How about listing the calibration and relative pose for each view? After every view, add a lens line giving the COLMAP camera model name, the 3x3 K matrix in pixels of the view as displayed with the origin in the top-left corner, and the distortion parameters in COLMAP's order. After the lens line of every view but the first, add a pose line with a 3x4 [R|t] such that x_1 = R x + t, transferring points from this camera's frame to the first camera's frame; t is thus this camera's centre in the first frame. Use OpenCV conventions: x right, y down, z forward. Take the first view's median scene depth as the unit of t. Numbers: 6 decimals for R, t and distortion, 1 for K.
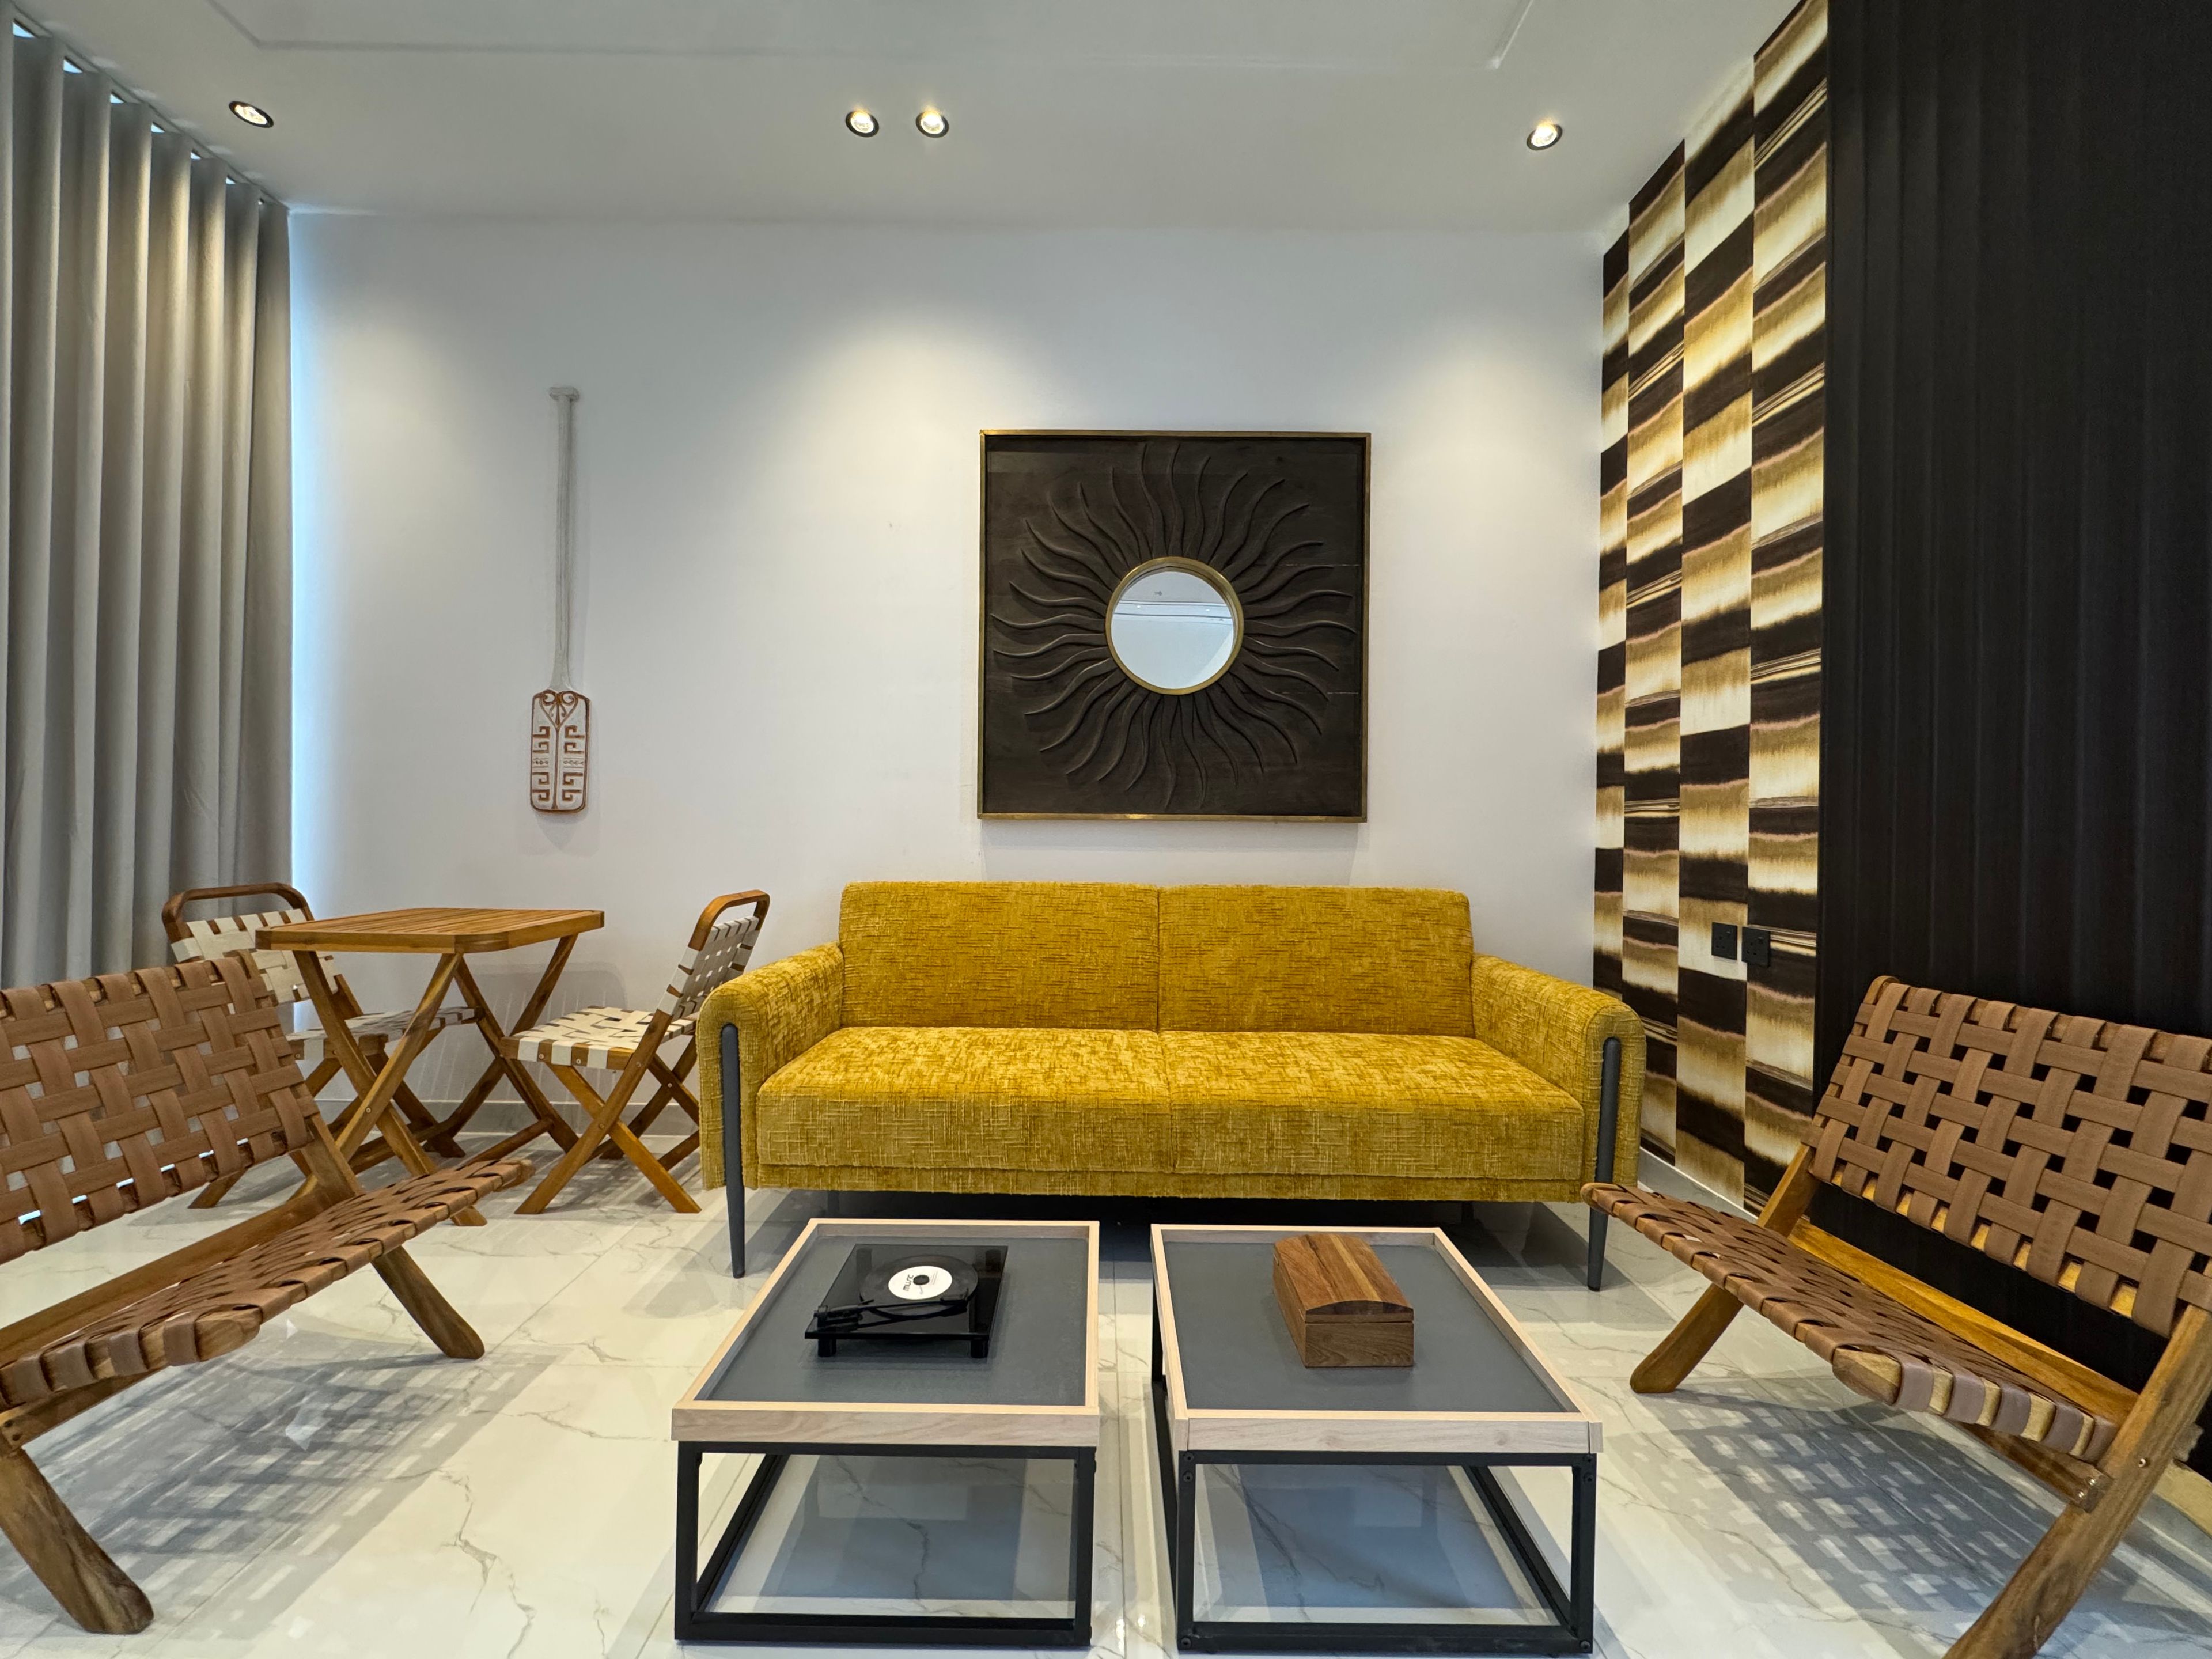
lens RADIAL K [[884.0, 0, 1106.0], [0, 884.0, 829.5], [0, 0, 1]] dist [-0.002122, -0.000140]
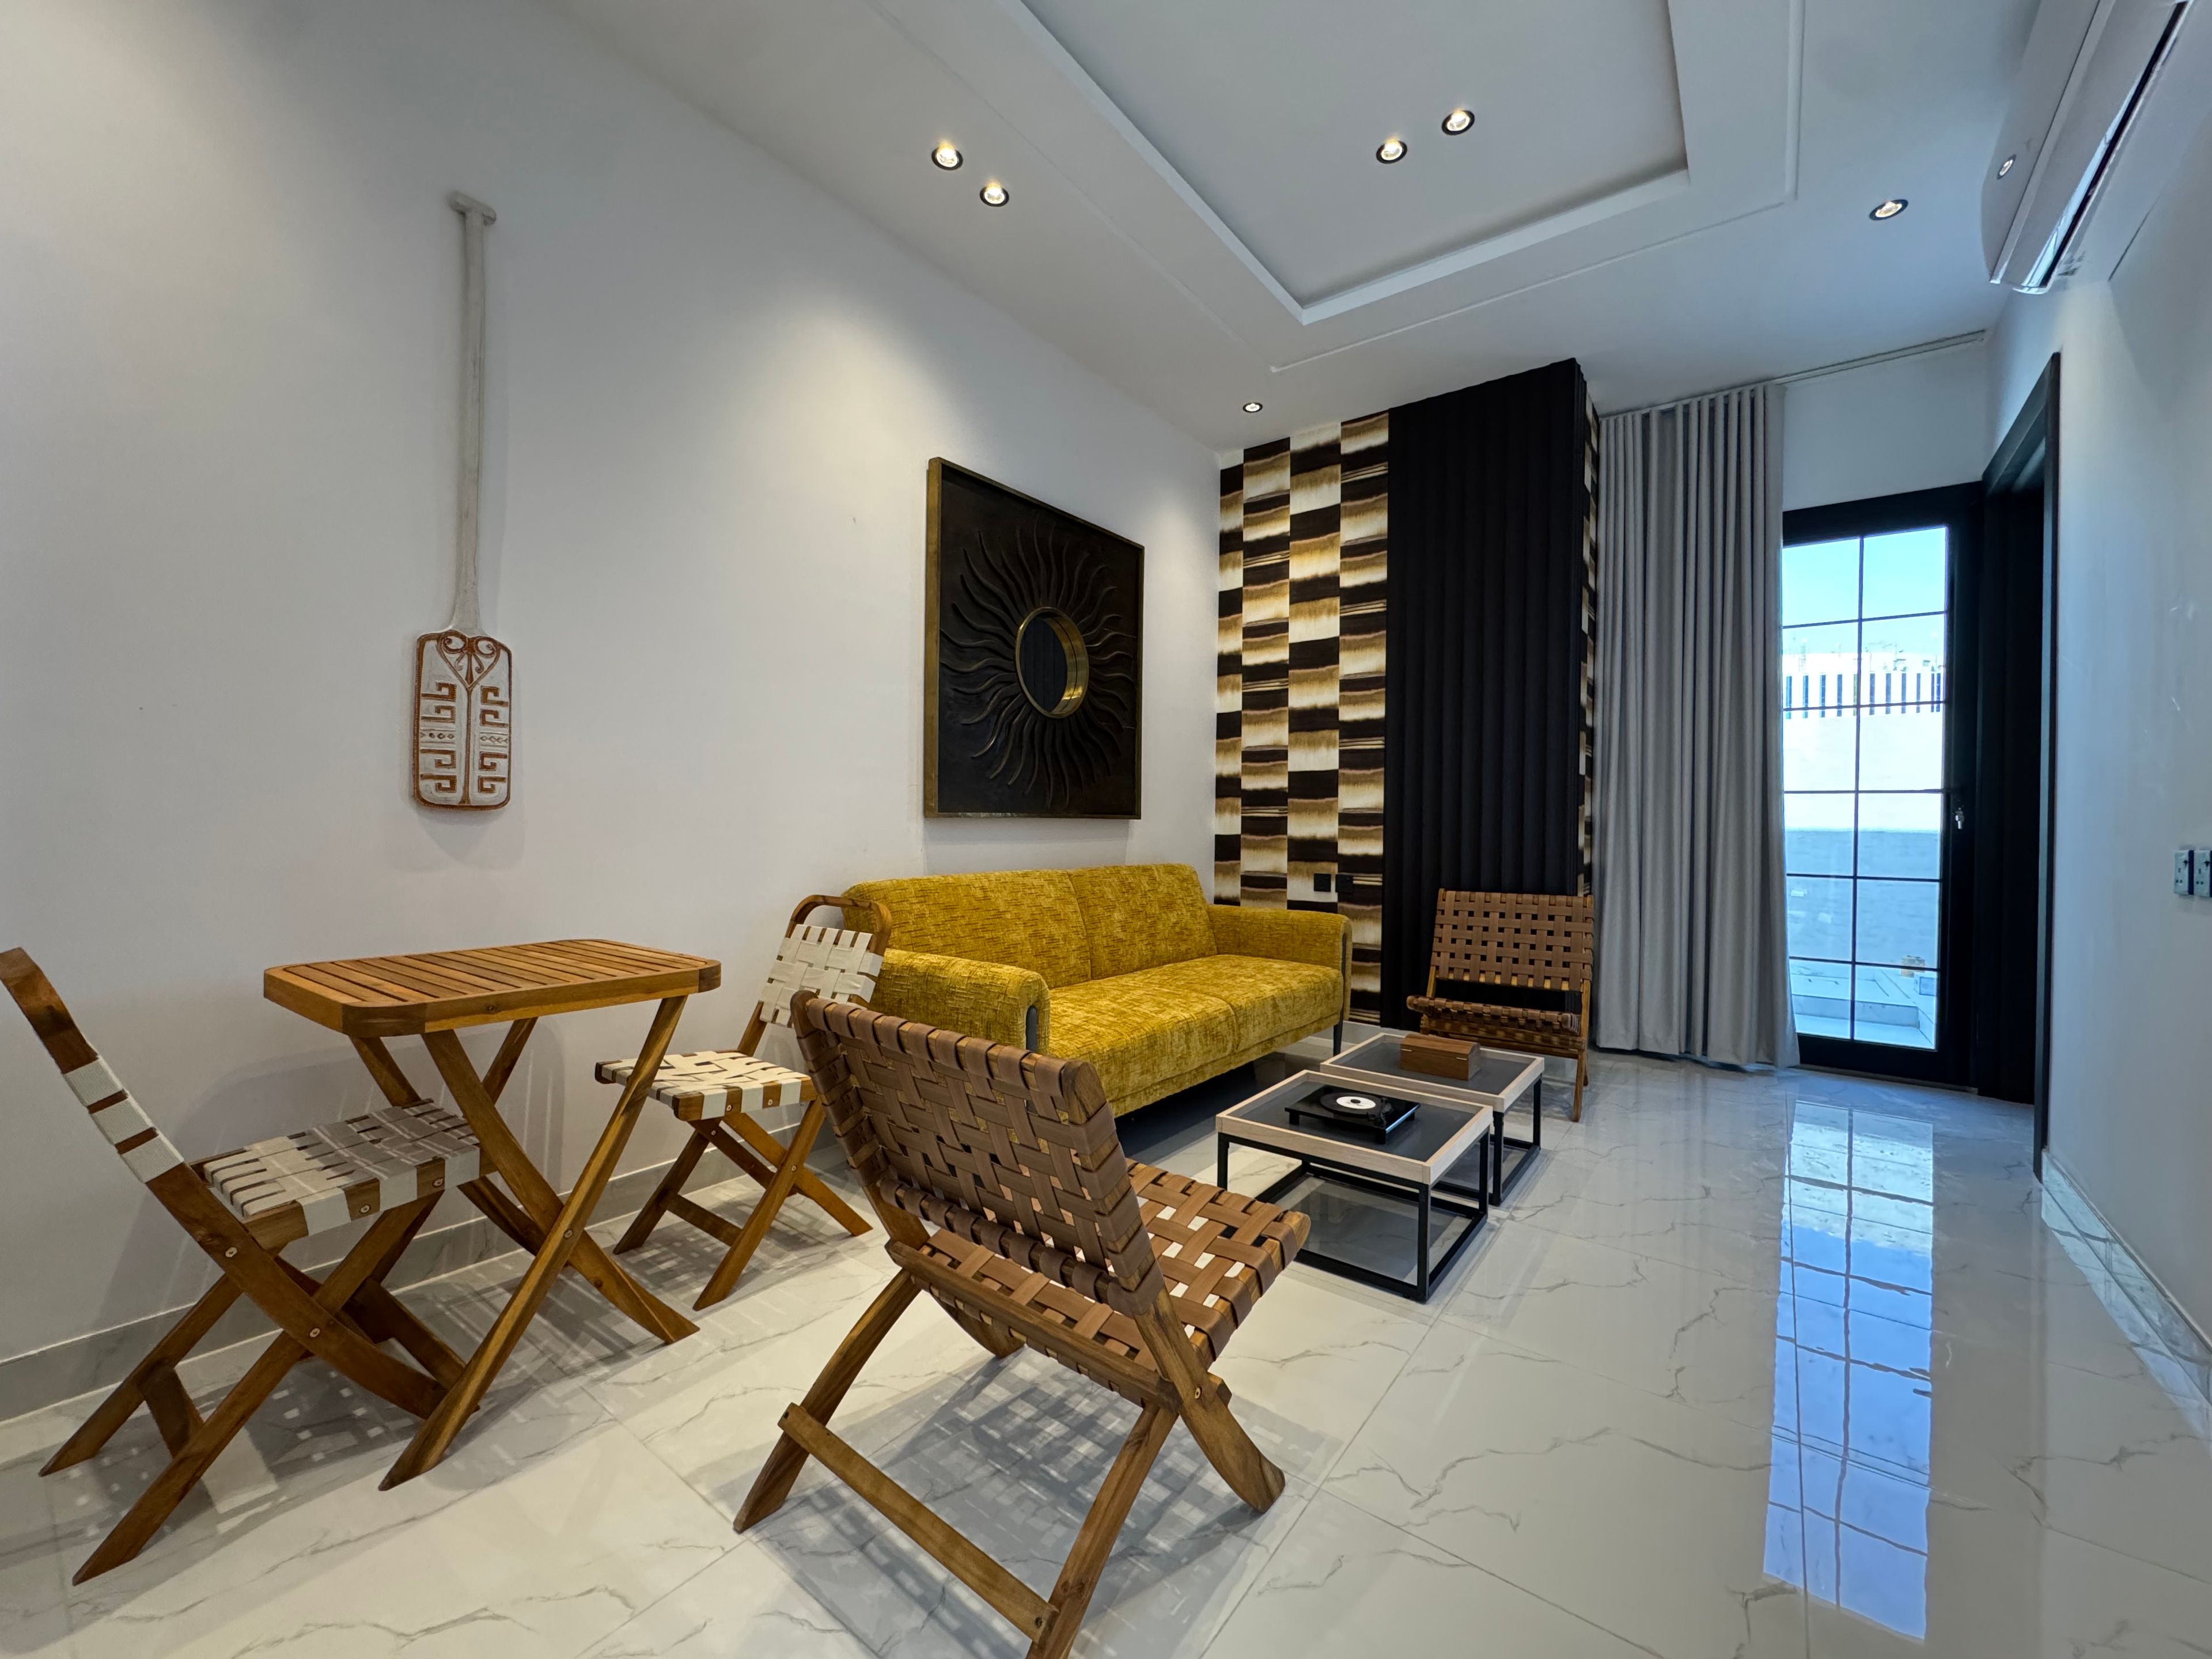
lens RADIAL K [[884.0, 0, 1106.0], [0, 884.0, 829.5], [0, 0, 1]] dist [-0.002122, -0.000140]
pose [[0.606735, -0.012593, 0.794804, -0.935204], [-0.000559, 0.999867, 0.016269, -0.015928], [-0.794904, -0.010316, 0.606648, 0.188934]]
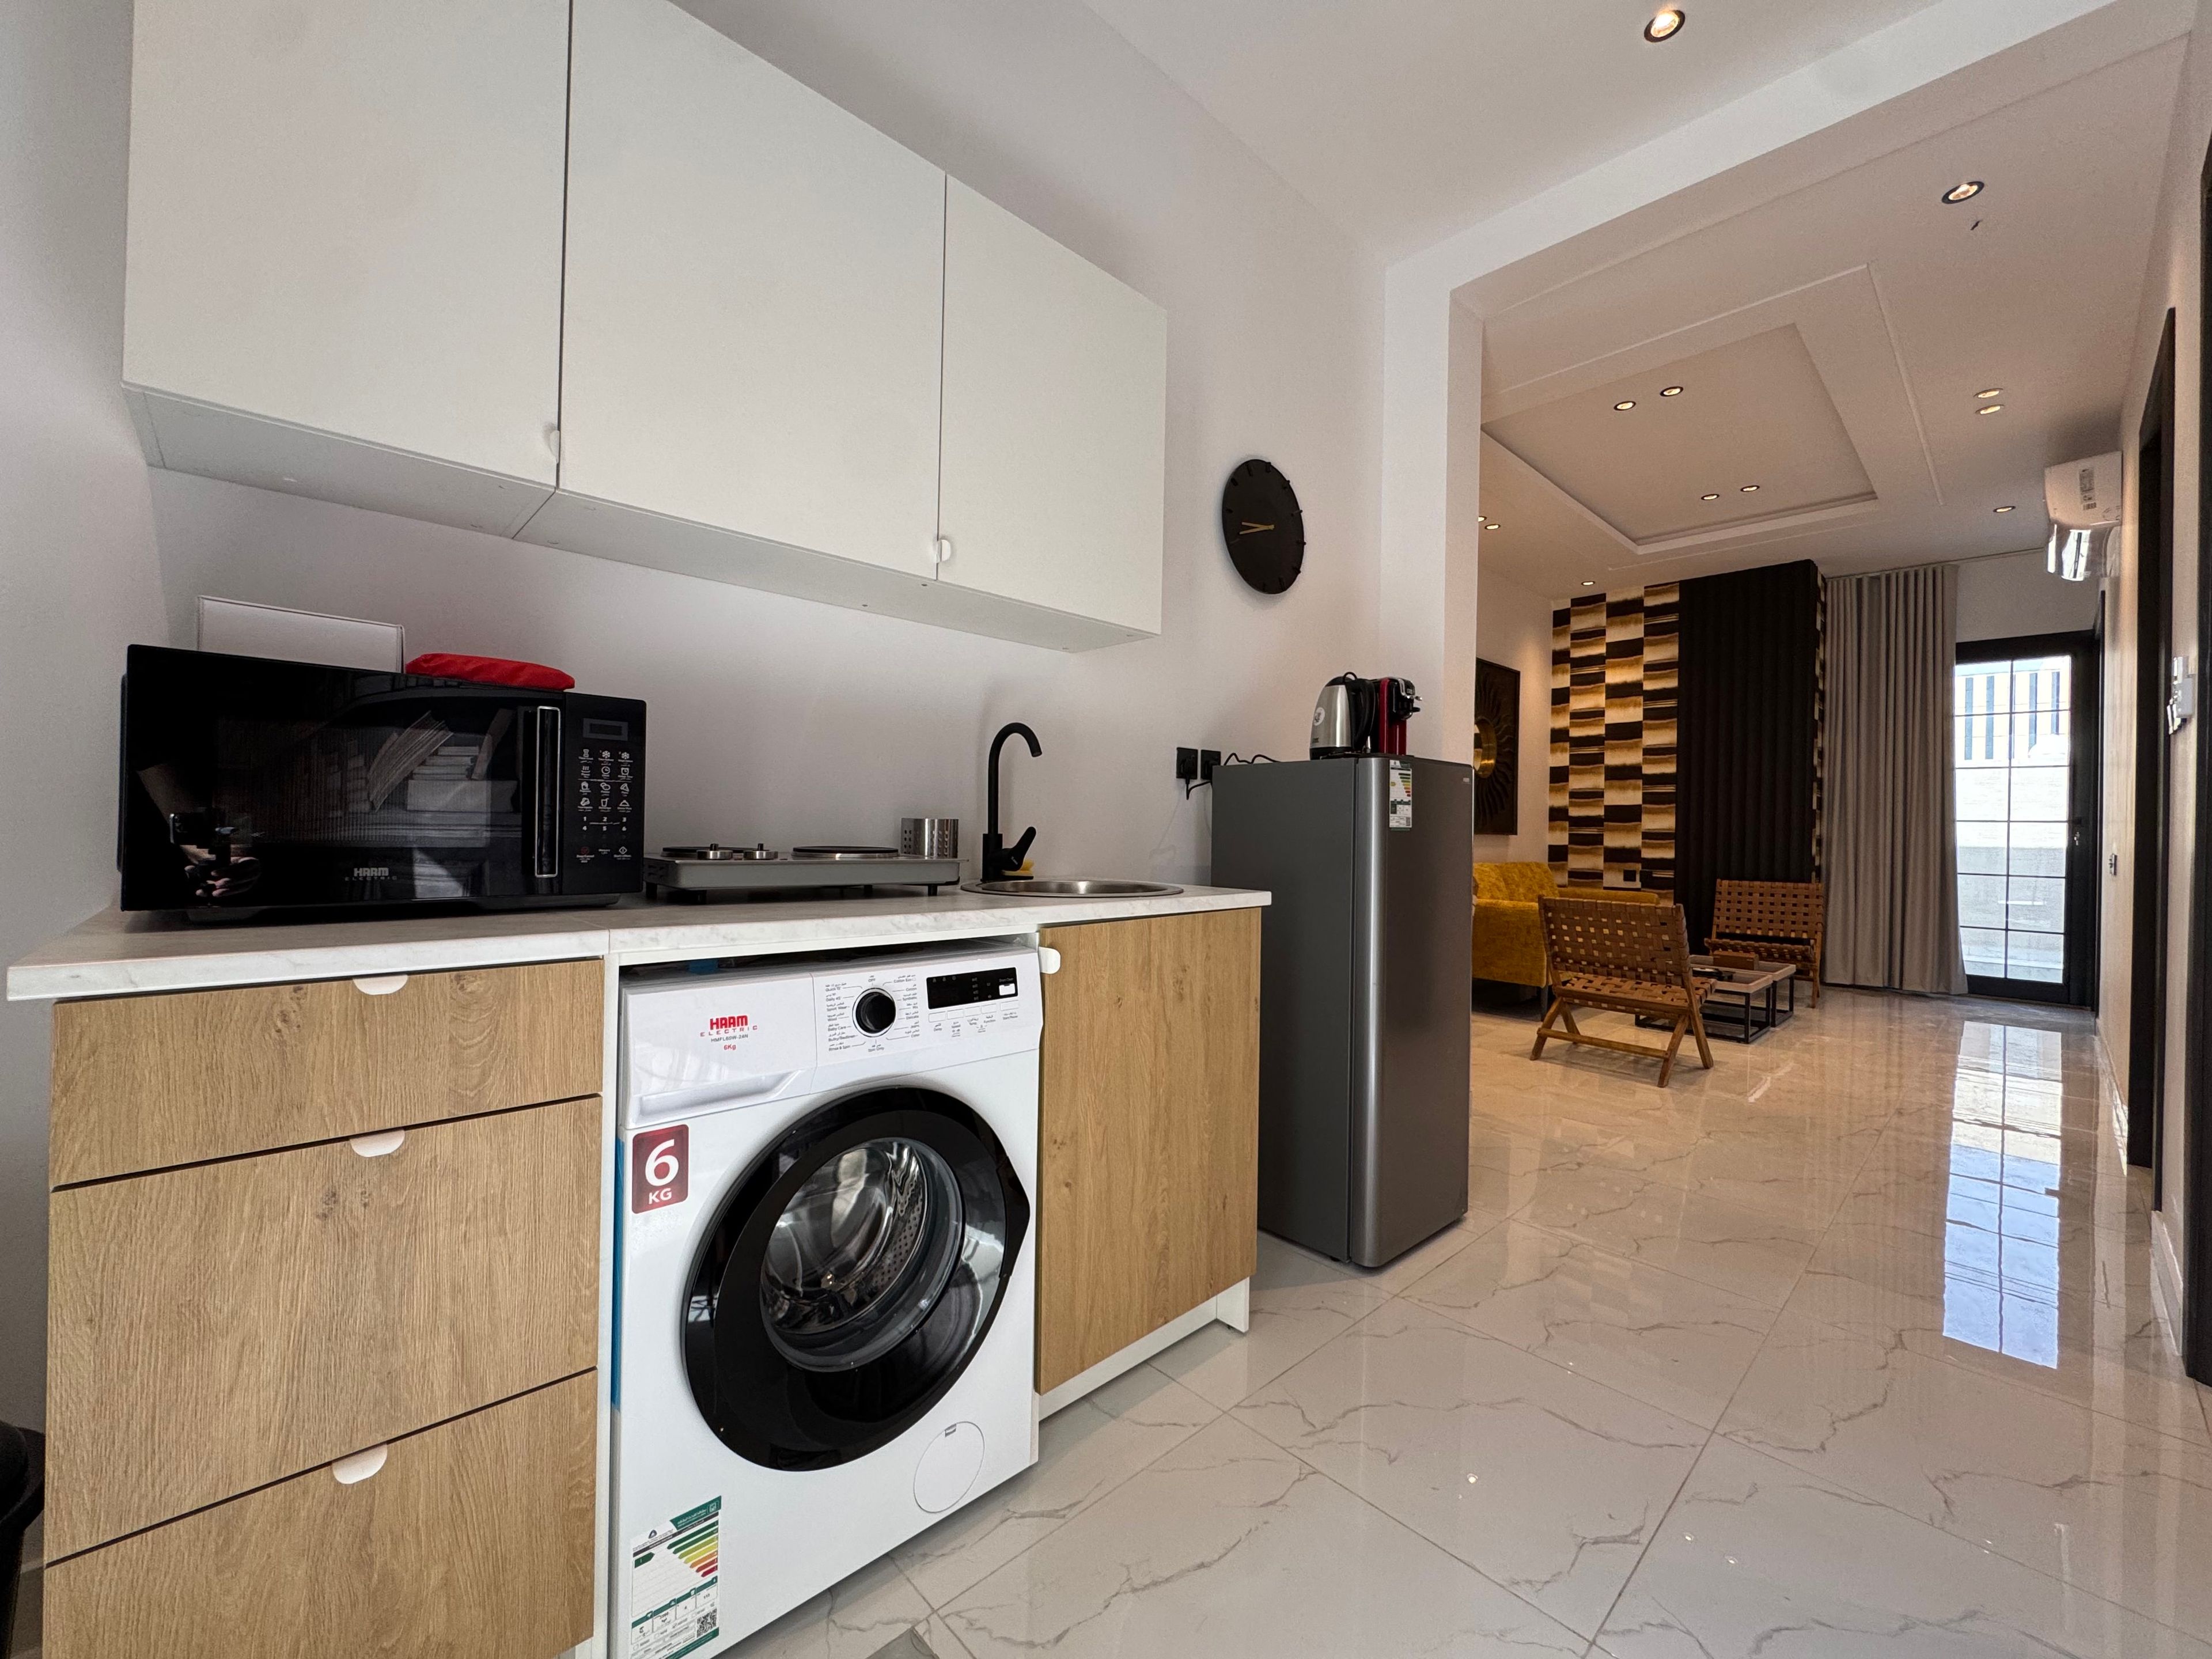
lens RADIAL K [[884.0, 0, 1106.0], [0, 884.0, 829.5], [0, 0, 1]] dist [-0.002122, -0.000140]
pose [[0.730088, 0.002599, 0.683348, -2.277780], [-0.007388, 0.999964, 0.004090, -0.025910], [-0.683313, -0.008035, 0.730081, 0.023066]]
